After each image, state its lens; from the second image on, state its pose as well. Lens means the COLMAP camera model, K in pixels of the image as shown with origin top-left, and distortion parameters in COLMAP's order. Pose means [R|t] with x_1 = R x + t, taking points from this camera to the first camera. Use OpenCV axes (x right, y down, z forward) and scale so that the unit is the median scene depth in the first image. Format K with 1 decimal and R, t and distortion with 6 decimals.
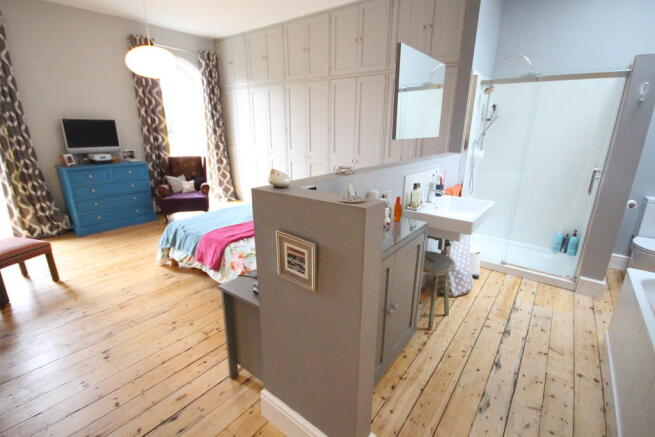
lens RADIAL K [[303.9, 0, 329.1], [0, 303.9, 217.9], [0, 0, 1]] dist [0.030406, -0.024078]
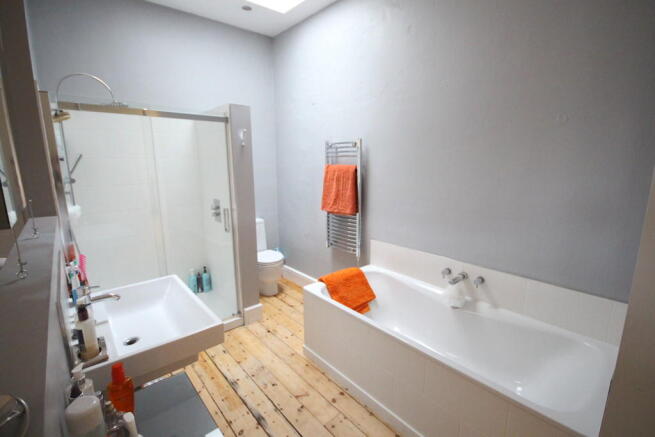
lens RADIAL K [[302.0, 0, 327.5], [0, 302.0, 218.5], [0, 0, 1]] dist [-0.000150, 0.000039]
pose [[0.192852, -0.200416, 0.960542, -0.028907], [0.286396, 0.947790, 0.140255, -0.112378], [-0.938502, 0.248047, 0.240182, 0.294774]]
